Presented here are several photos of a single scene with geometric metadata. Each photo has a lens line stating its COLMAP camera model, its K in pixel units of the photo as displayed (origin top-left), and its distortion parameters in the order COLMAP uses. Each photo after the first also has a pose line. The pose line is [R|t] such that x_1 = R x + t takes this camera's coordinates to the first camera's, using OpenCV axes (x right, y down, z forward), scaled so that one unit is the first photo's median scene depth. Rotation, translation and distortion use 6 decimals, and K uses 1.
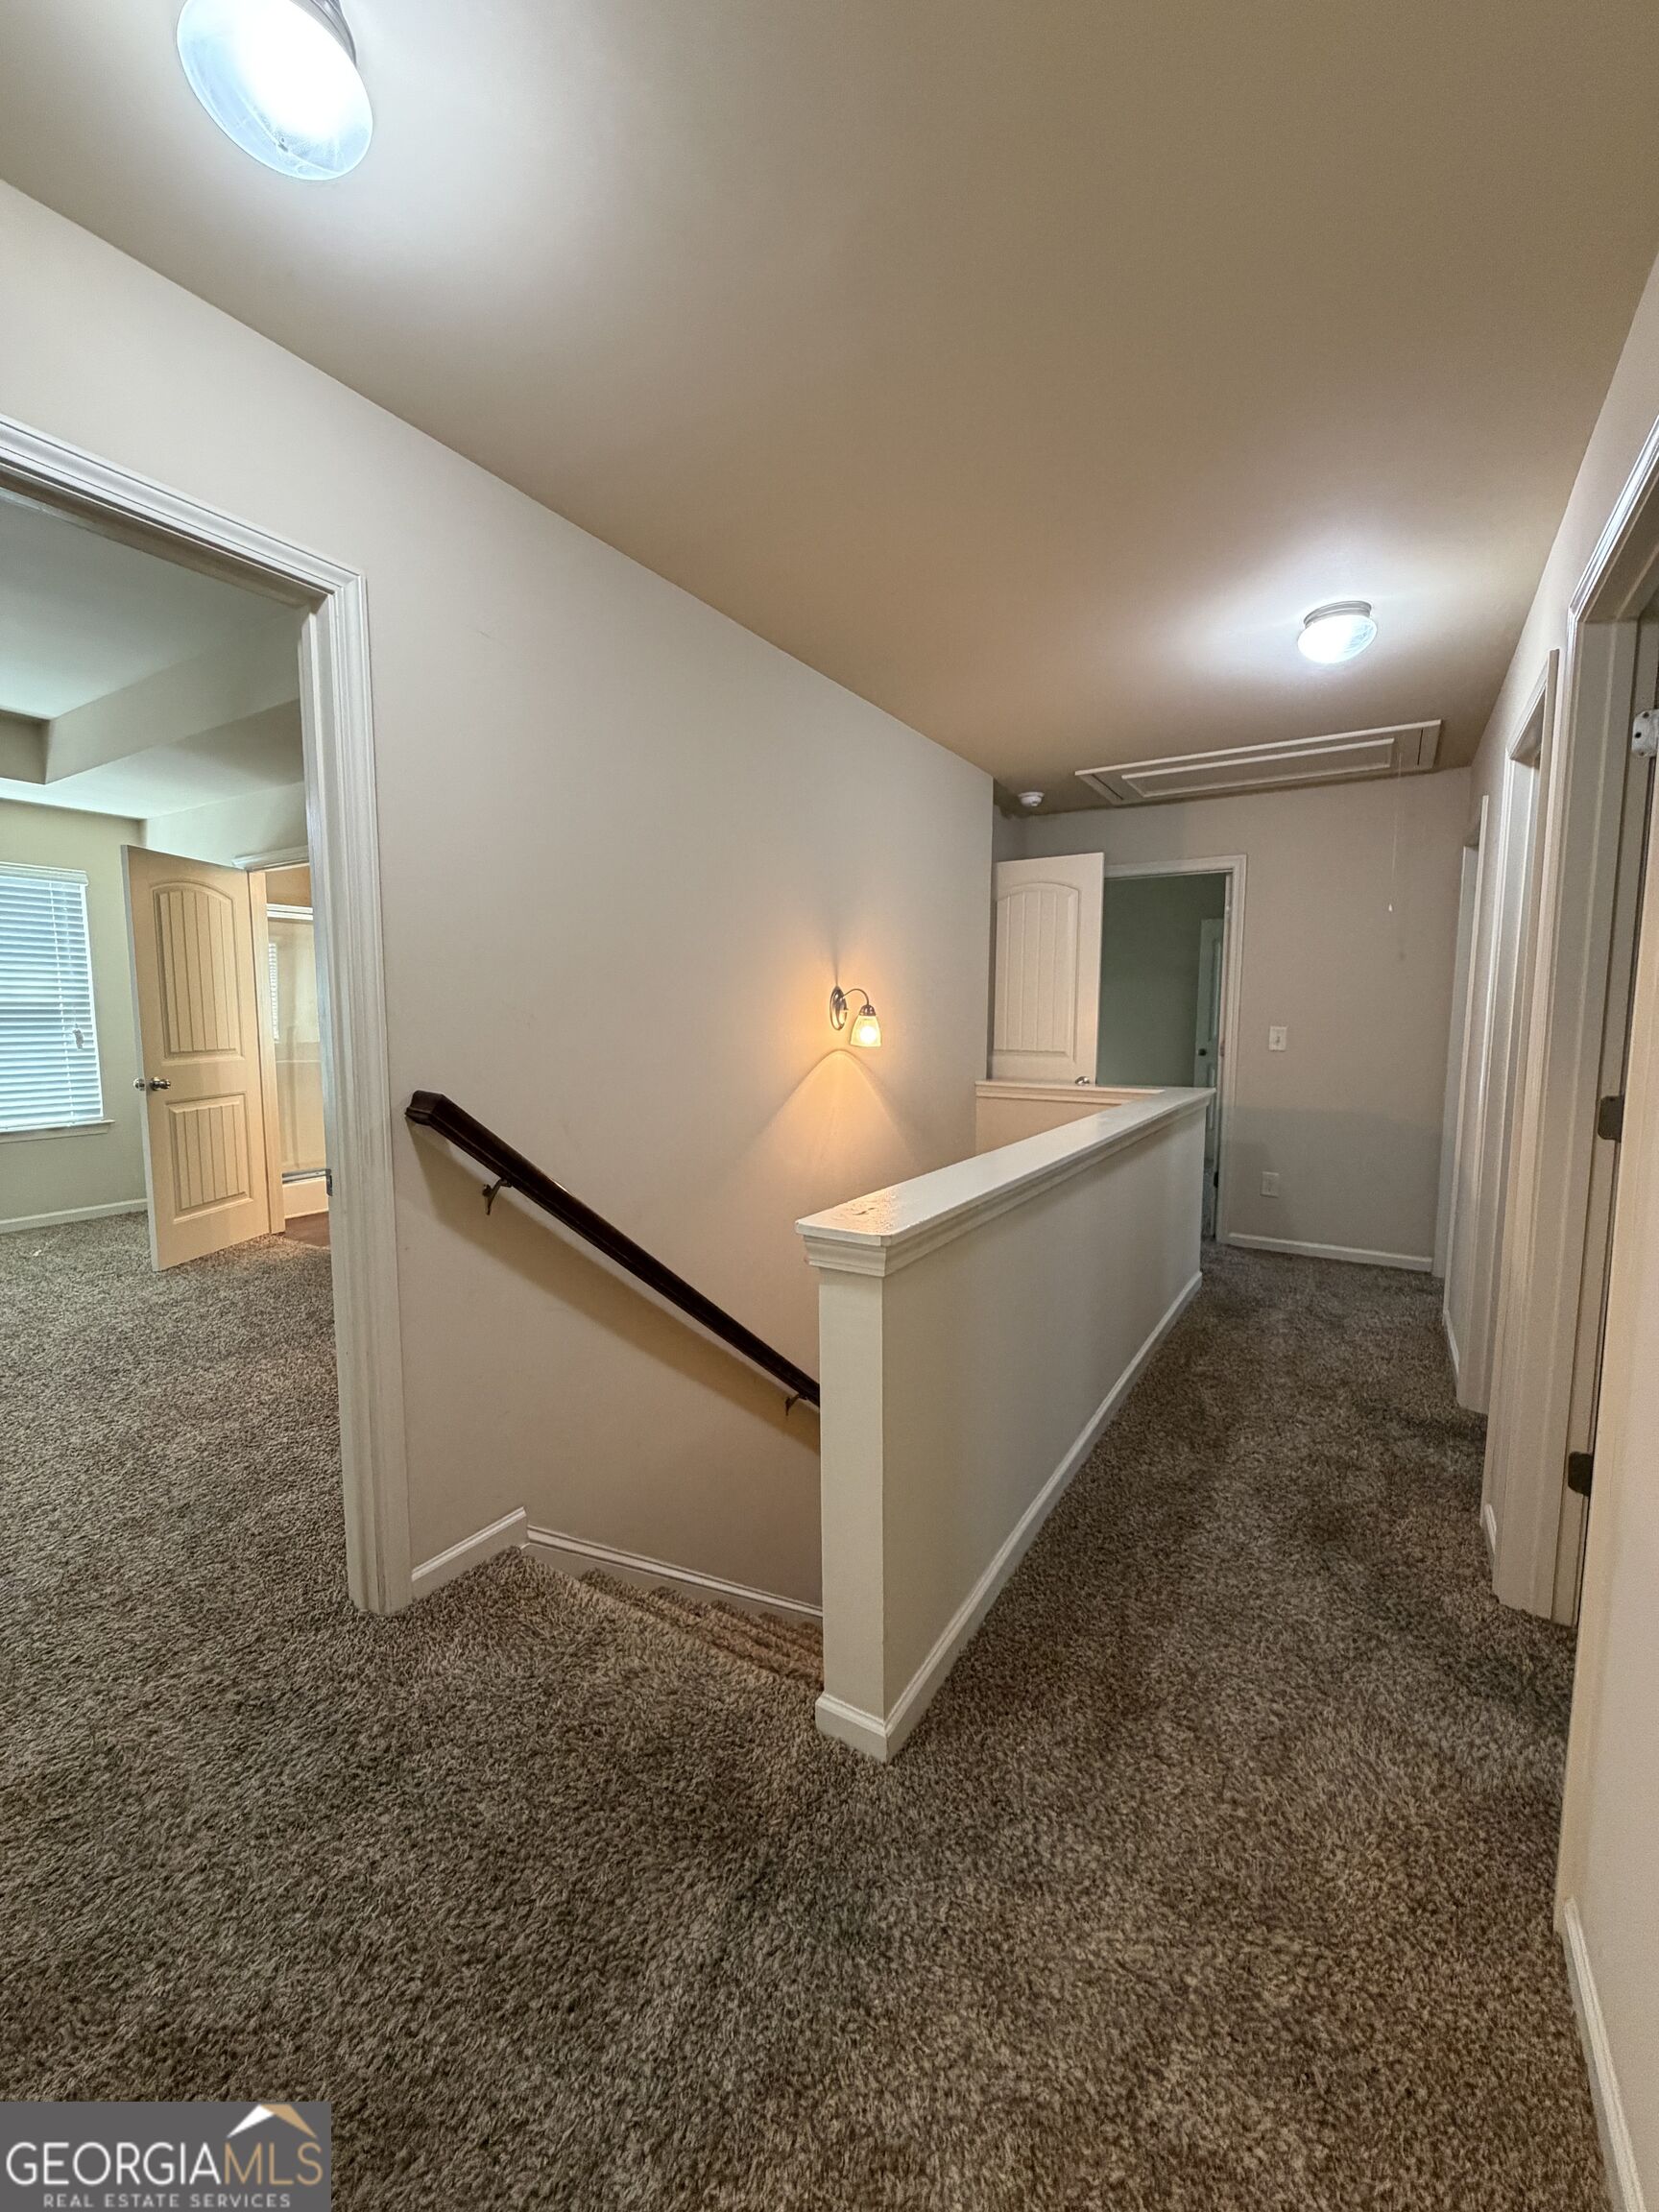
lens RADIAL K [[883.0, 0, 802.3], [0, 883.0, 1100.6], [0, 0, 1]] dist [0.000550, -0.000225]
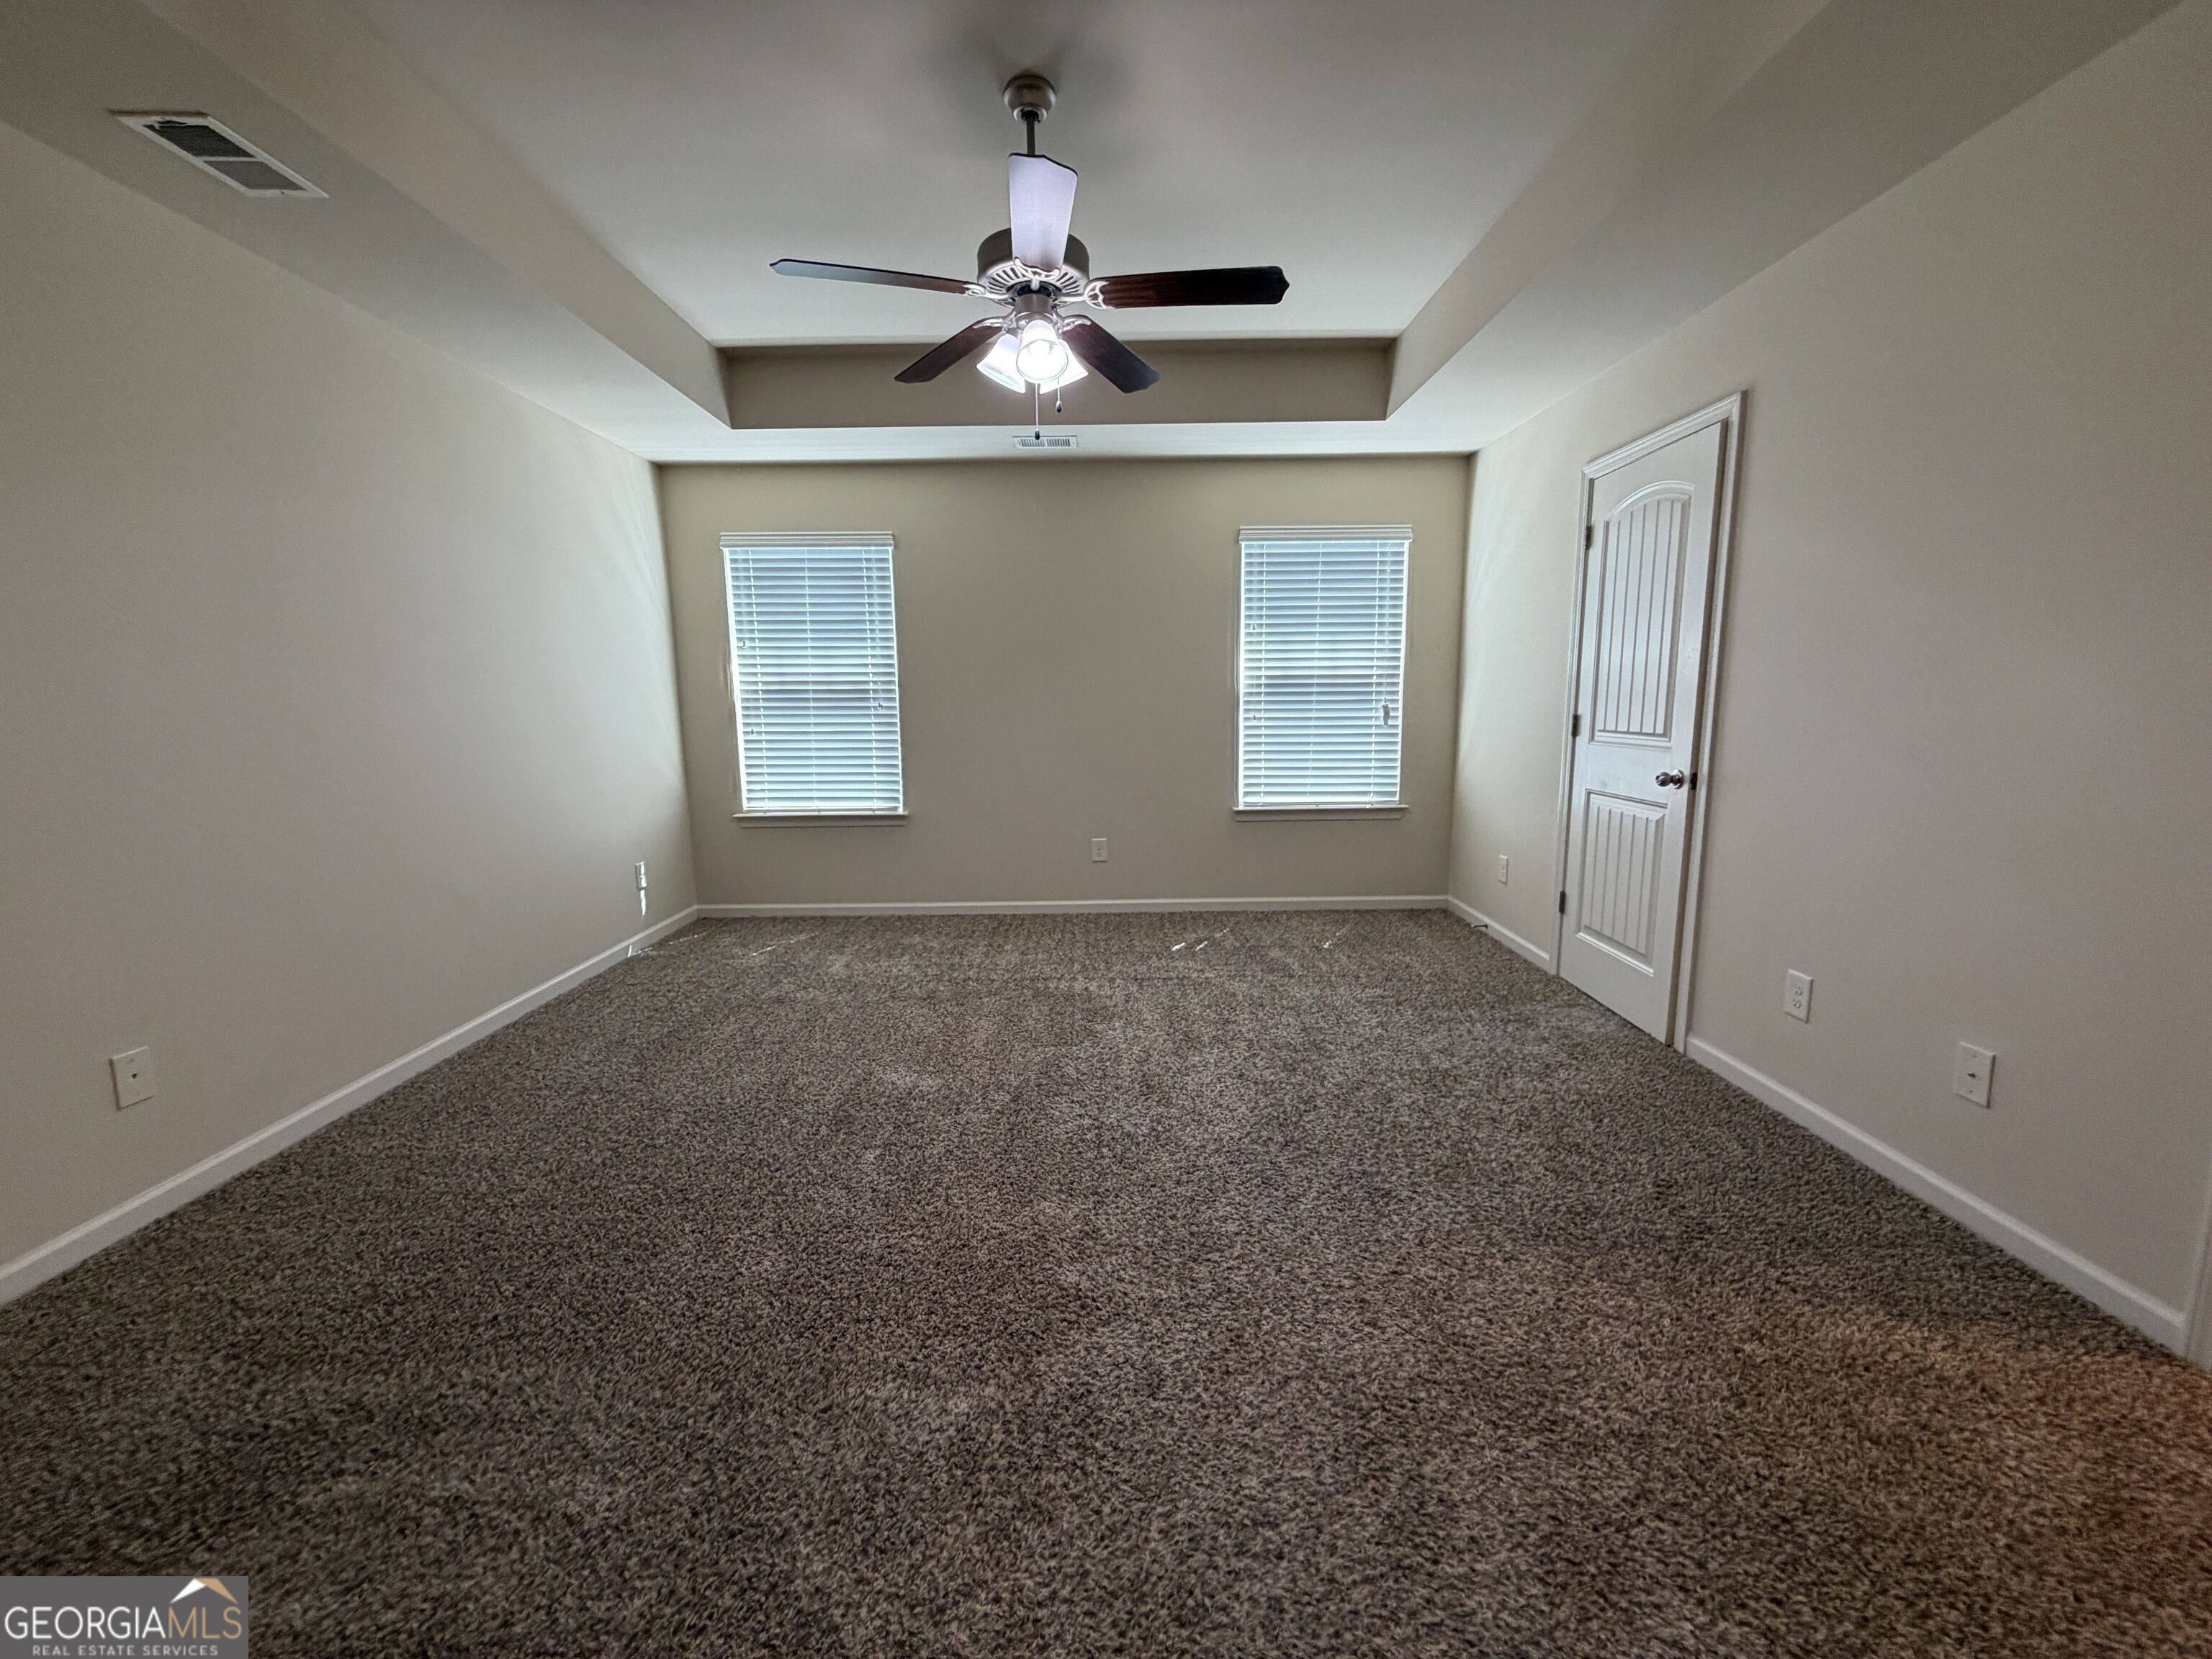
lens RADIAL K [[883.0, 0, 1097.9], [0, 883.0, 832.3], [0, 0, 1]] dist [0.000550, -0.000225]
pose [[0.544929, 0.120042, -0.829845, -0.259733], [-0.066191, 0.992769, 0.100144, -0.026103], [0.835865, 0.000357, 0.548935, 0.309660]]
